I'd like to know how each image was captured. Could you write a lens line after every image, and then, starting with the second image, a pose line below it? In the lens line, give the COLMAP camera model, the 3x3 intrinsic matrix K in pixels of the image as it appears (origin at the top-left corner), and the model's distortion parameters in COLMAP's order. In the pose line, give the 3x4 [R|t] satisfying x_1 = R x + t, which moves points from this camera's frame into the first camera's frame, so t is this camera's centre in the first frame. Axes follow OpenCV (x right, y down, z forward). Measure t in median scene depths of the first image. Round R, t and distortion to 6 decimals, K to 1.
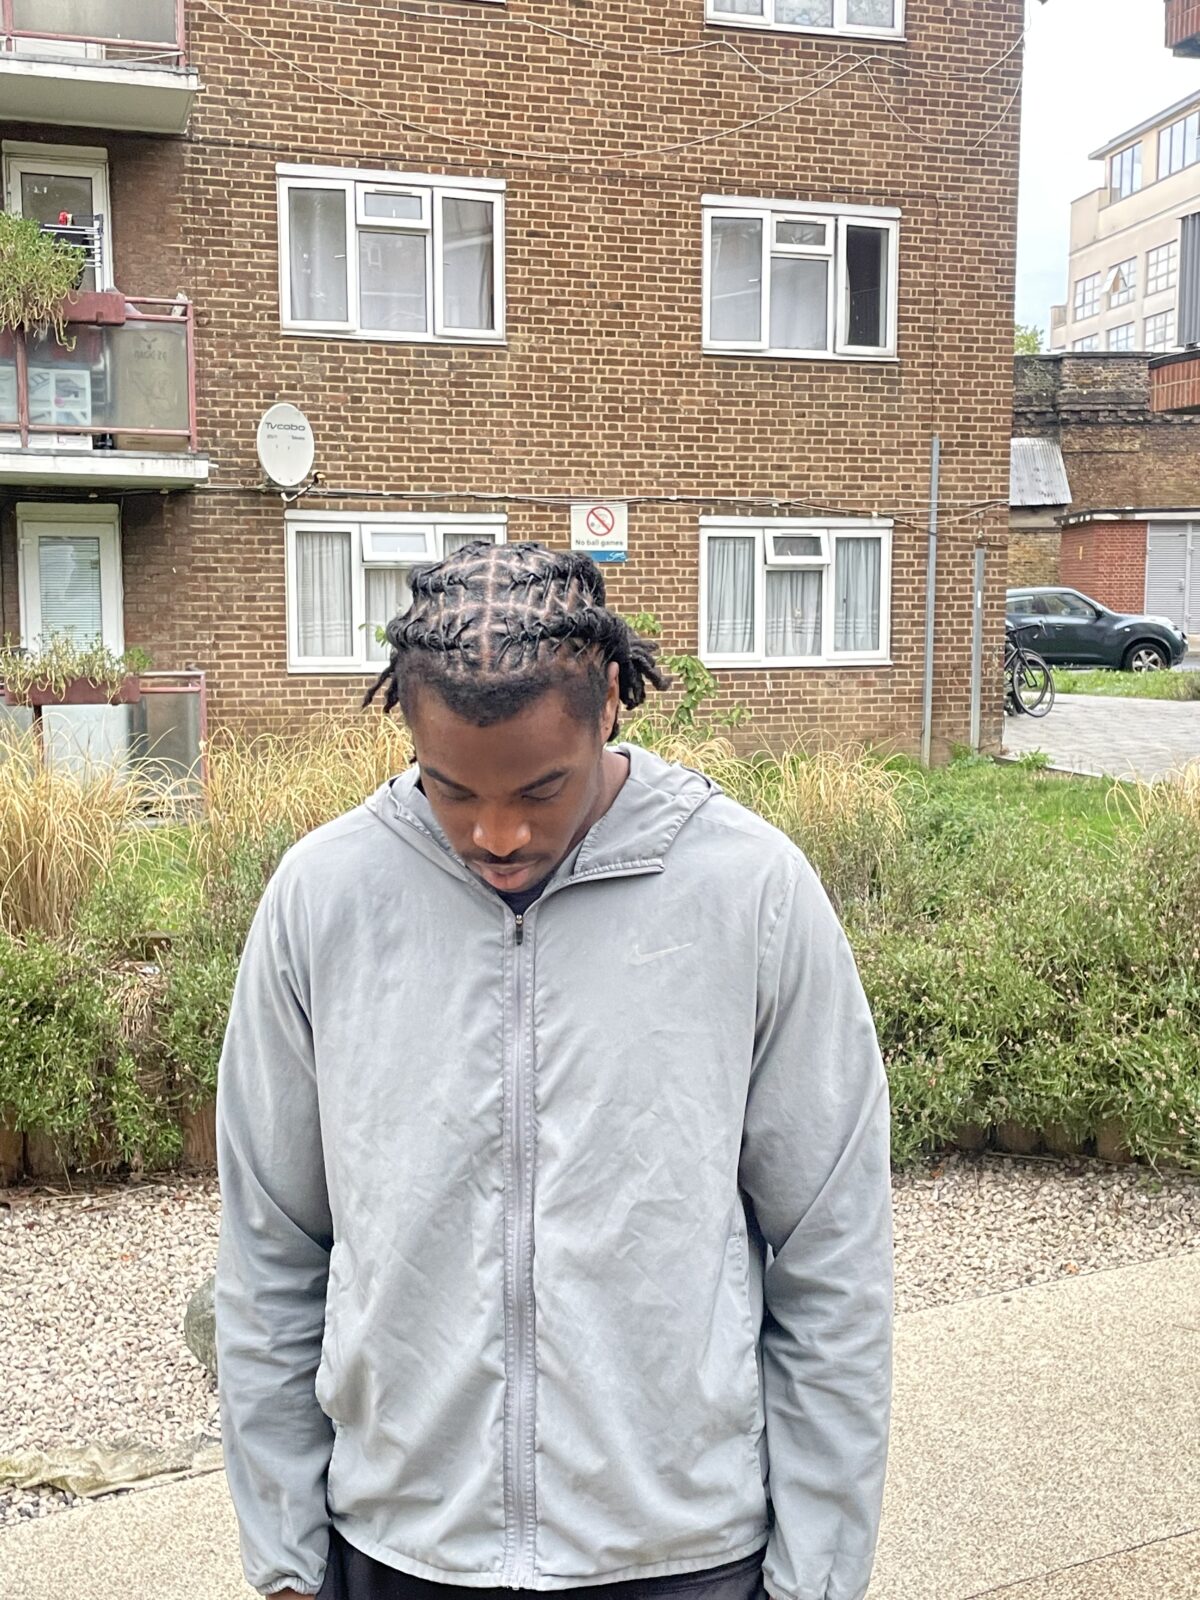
lens RADIAL K [[1624.2, 0, 604.4], [0, 1624.2, 805.8], [0, 0, 1]] dist [0.019359, 0.000000]
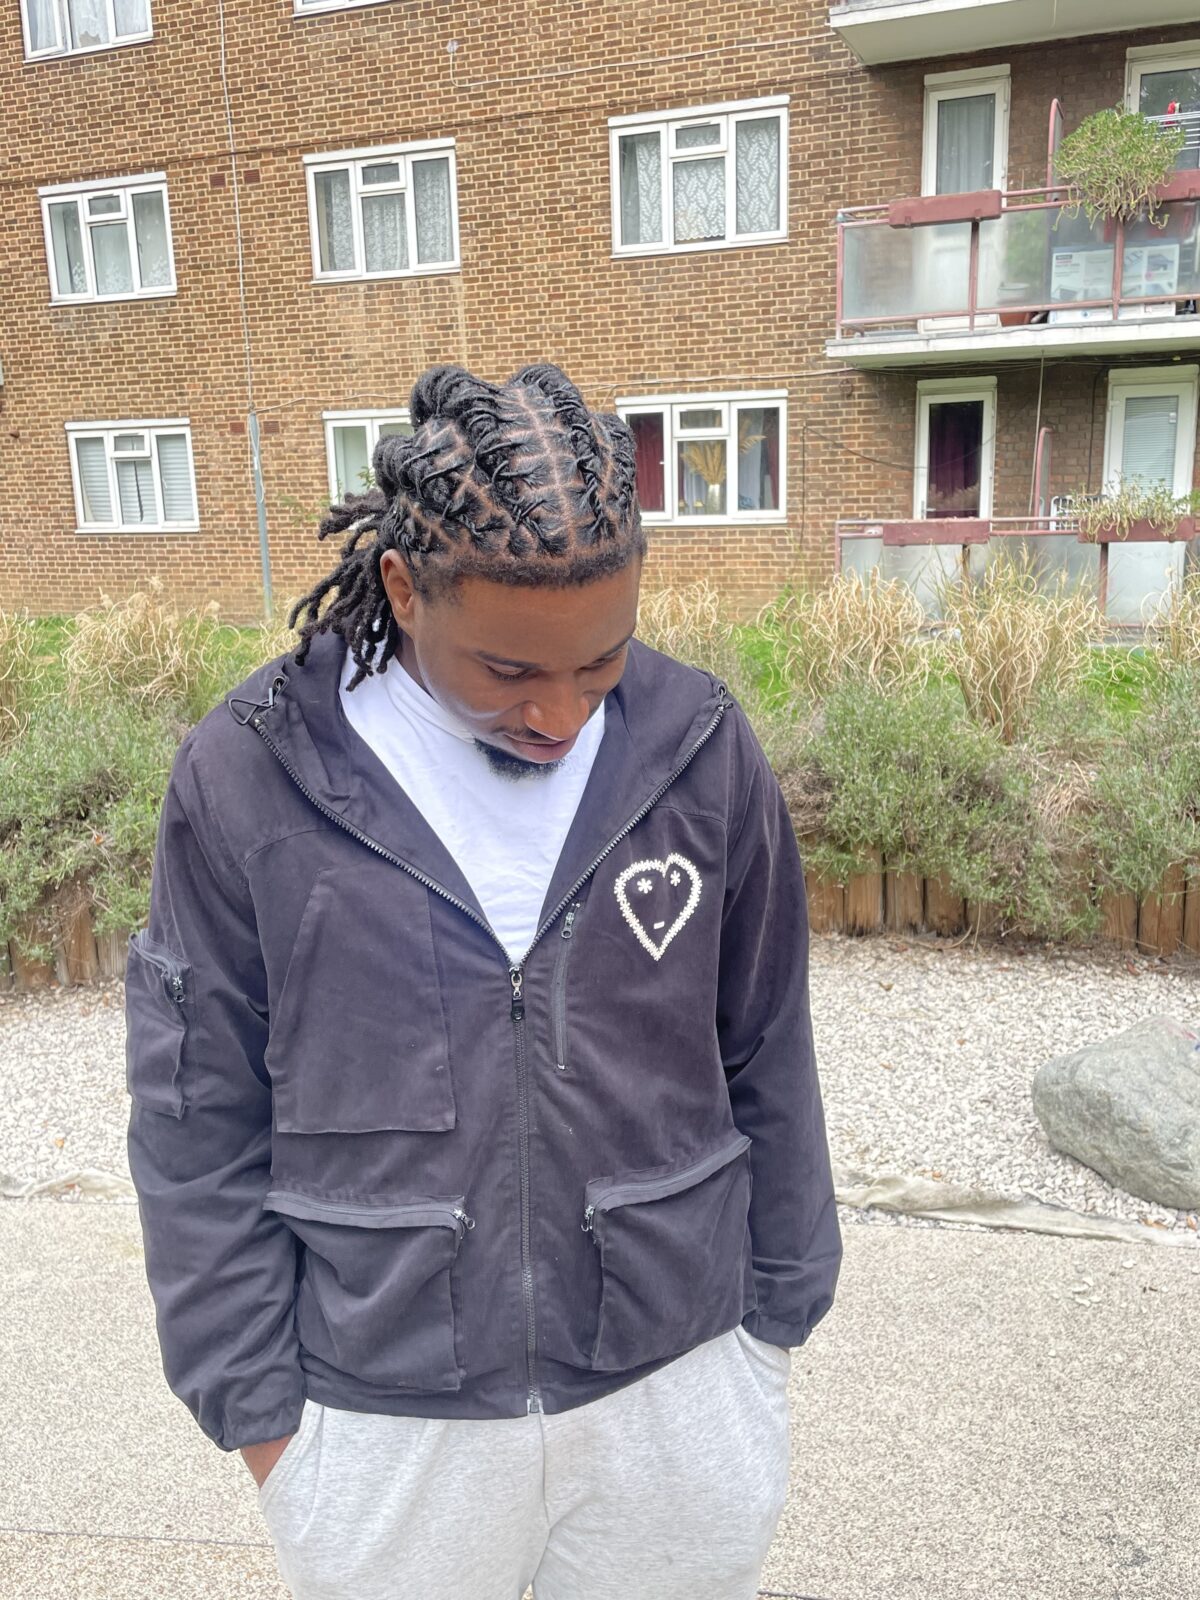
lens RADIAL K [[1376.9, 0, 634.3], [0, 1376.9, 763.1], [0, 0, 1]] dist [0.032156, -0.014121]
pose [[0.811269, 0.093364, -0.577171, 0.089179], [-0.040862, 0.993808, 0.103324, -0.002391], [0.583244, -0.060239, 0.810060, 0.022895]]
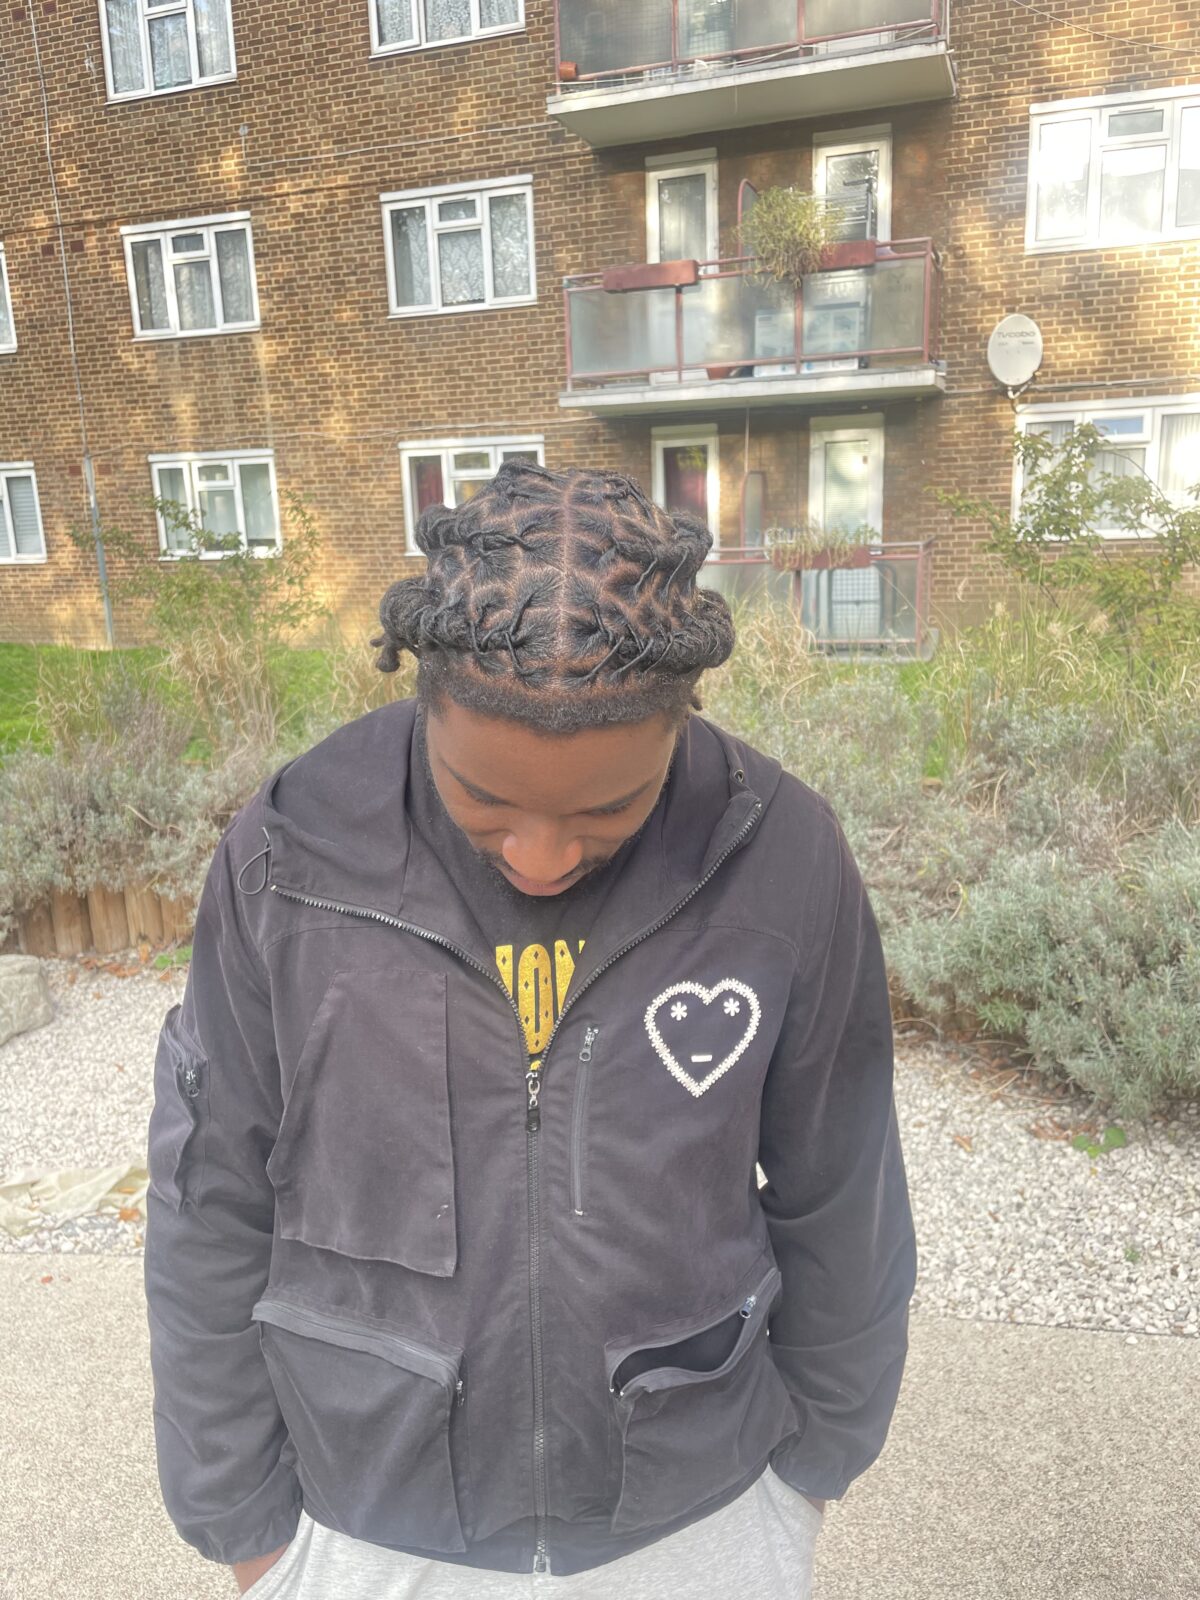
lens RADIAL K [[1243.1, 0, 603.3], [0, 1243.1, 792.8], [0, 0, 1]] dist [0.053718, -0.069997]
pose [[0.821716, 0.097323, -0.561526, 0.106646], [-0.030591, 0.991423, 0.127065, -0.003614], [0.569076, -0.087233, 0.817645, 0.029357]]
